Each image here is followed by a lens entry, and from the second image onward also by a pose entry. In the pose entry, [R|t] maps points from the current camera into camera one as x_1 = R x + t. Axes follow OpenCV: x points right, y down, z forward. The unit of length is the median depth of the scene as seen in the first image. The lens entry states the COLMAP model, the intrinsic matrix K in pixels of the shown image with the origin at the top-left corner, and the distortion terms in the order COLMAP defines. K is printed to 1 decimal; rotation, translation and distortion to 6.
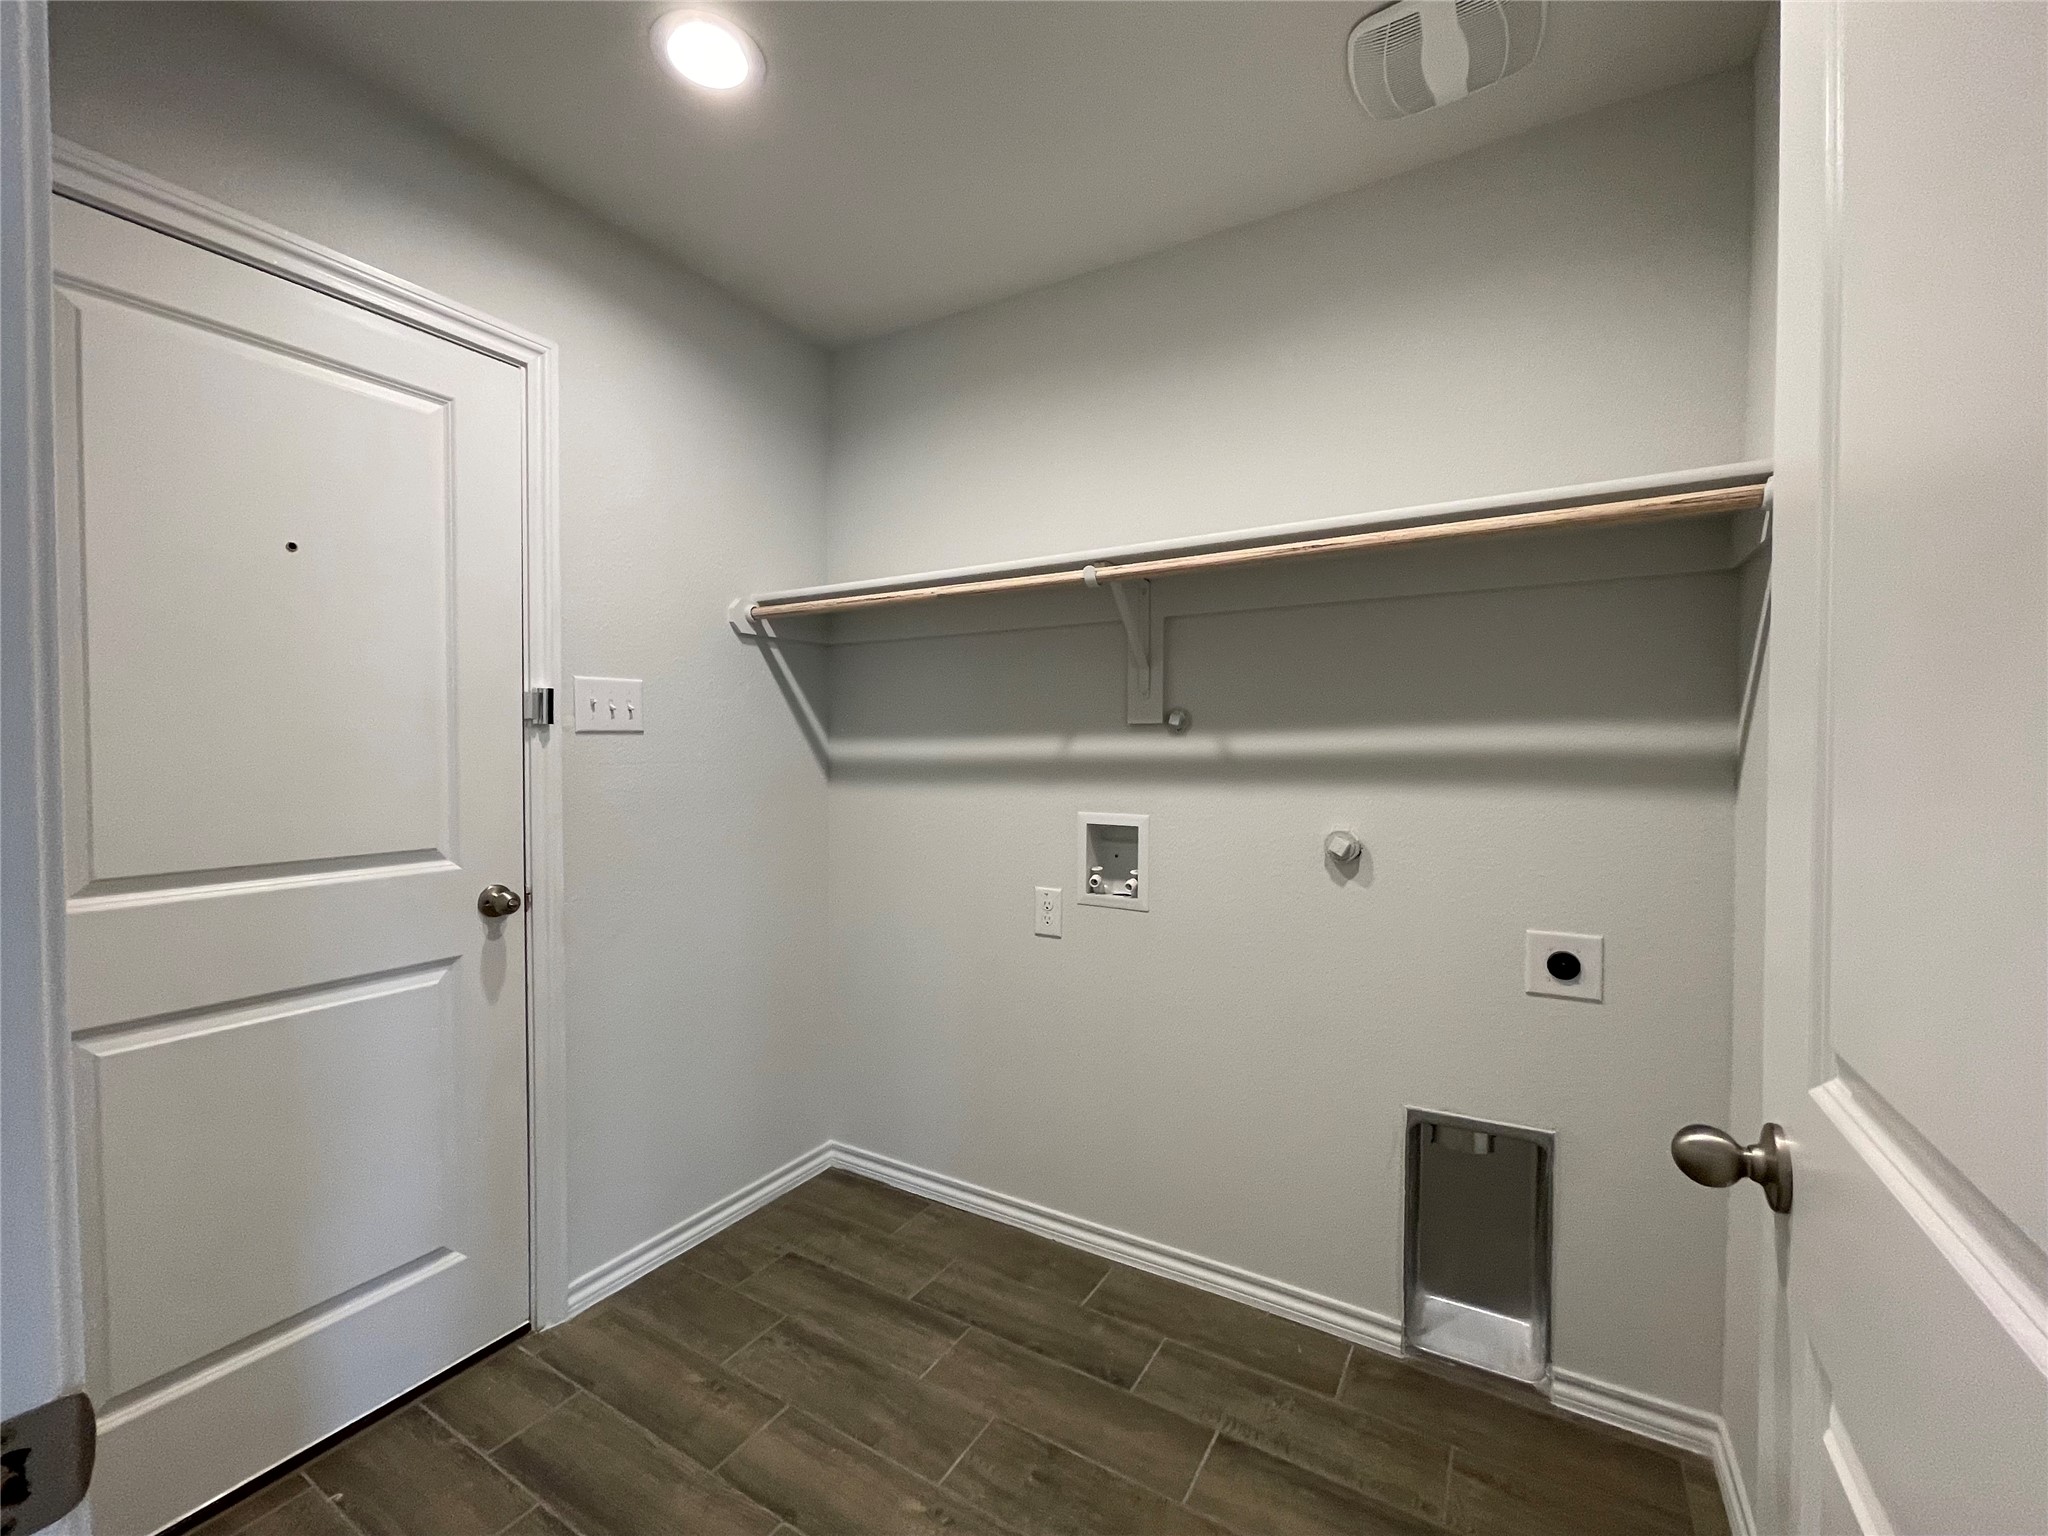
lens RADIAL K [[854.4, 0, 1024.0], [0, 854.4, 768.0], [0, 0, 1]] dist [-0.003271, -0.000449]
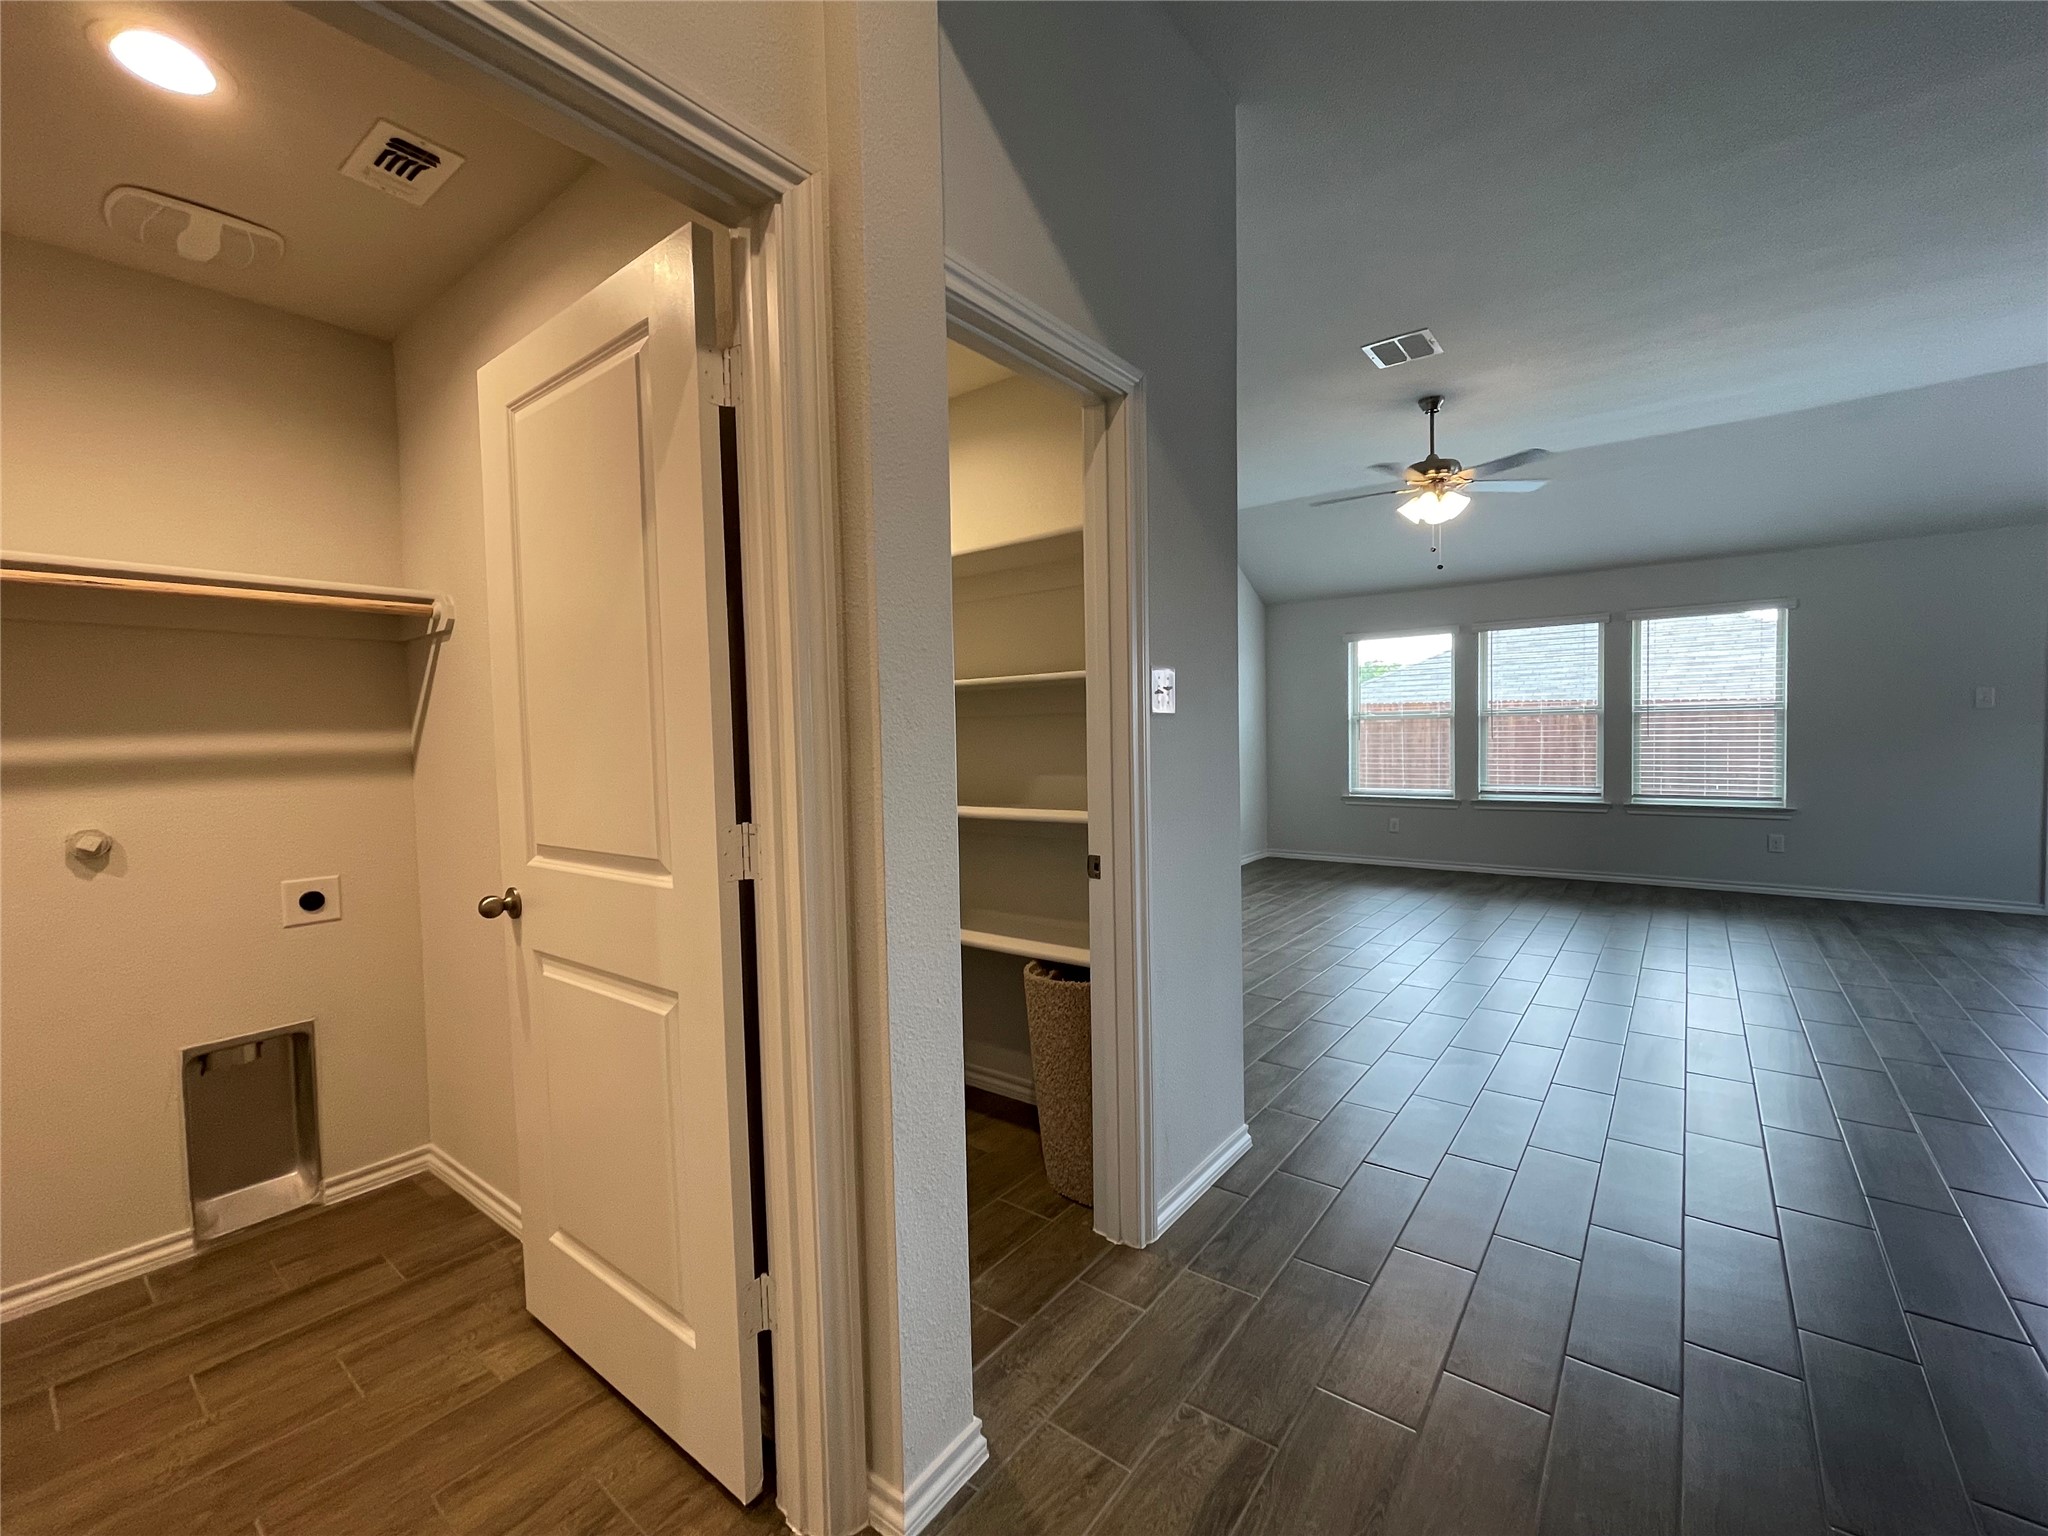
lens RADIAL K [[854.4, 0, 1024.0], [0, 854.4, 768.0], [0, 0, 1]] dist [-0.003271, -0.000449]
pose [[0.115635, -0.038491, 0.992546, -0.622647], [0.051435, 0.998140, 0.032716, 0.021766], [-0.991959, 0.047268, 0.117399, -0.361360]]
